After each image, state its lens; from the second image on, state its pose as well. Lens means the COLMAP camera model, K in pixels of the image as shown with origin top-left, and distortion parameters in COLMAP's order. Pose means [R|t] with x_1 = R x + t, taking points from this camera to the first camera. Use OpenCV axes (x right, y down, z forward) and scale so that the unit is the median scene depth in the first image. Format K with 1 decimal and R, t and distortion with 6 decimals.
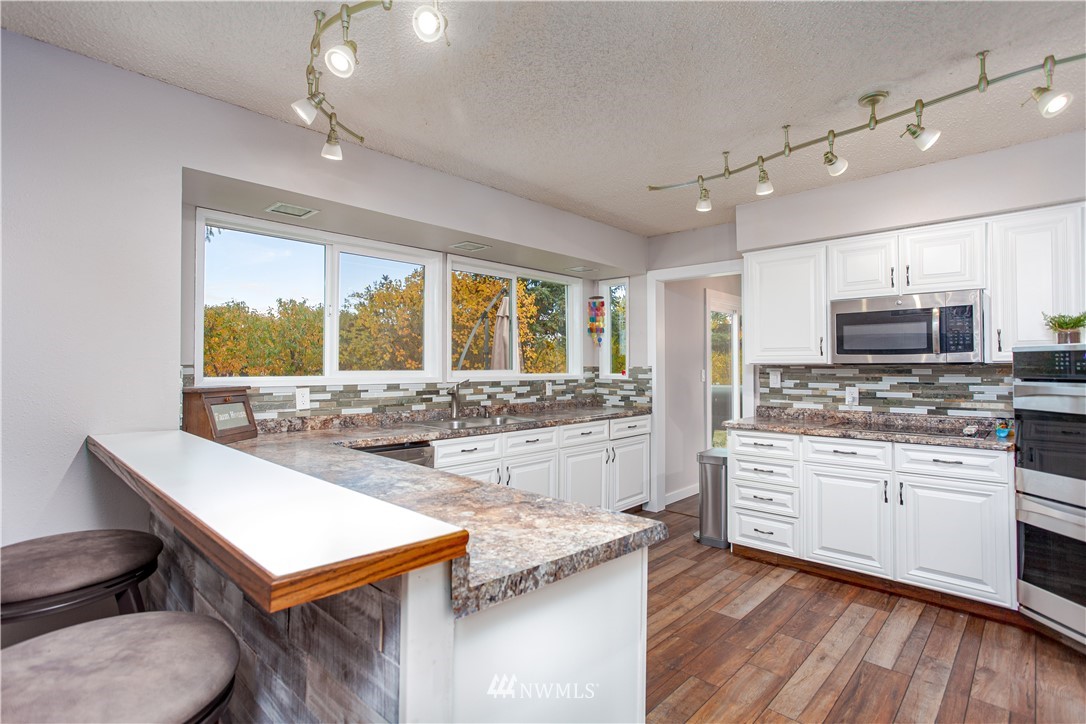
lens RADIAL K [[522.8, 0, 540.5], [0, 522.8, 360.7], [0, 0, 1]] dist [0.000830, 0.000254]
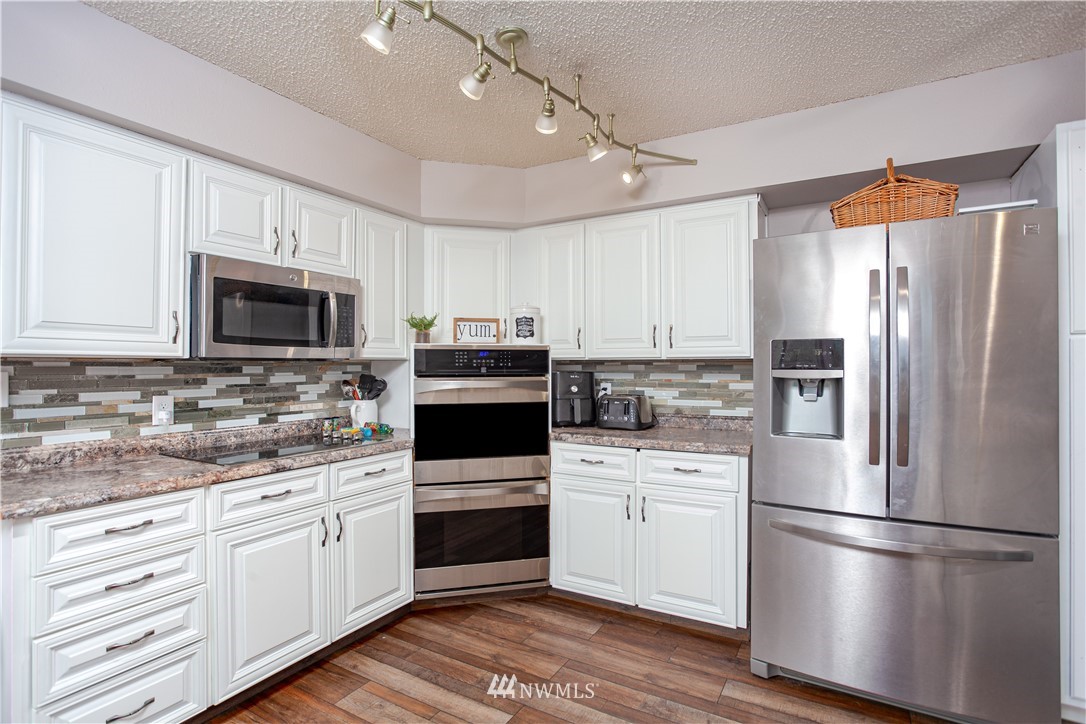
lens RADIAL K [[535.0, 0, 539.4], [0, 535.0, 364.7], [0, 0, 1]] dist [-0.016661, 0.003223]
pose [[-0.228066, 0.000346, 0.973646, -0.127960], [-0.013103, 0.999908, -0.003425, 0.010769], [-0.973557, -0.013539, -0.228041, 0.778382]]
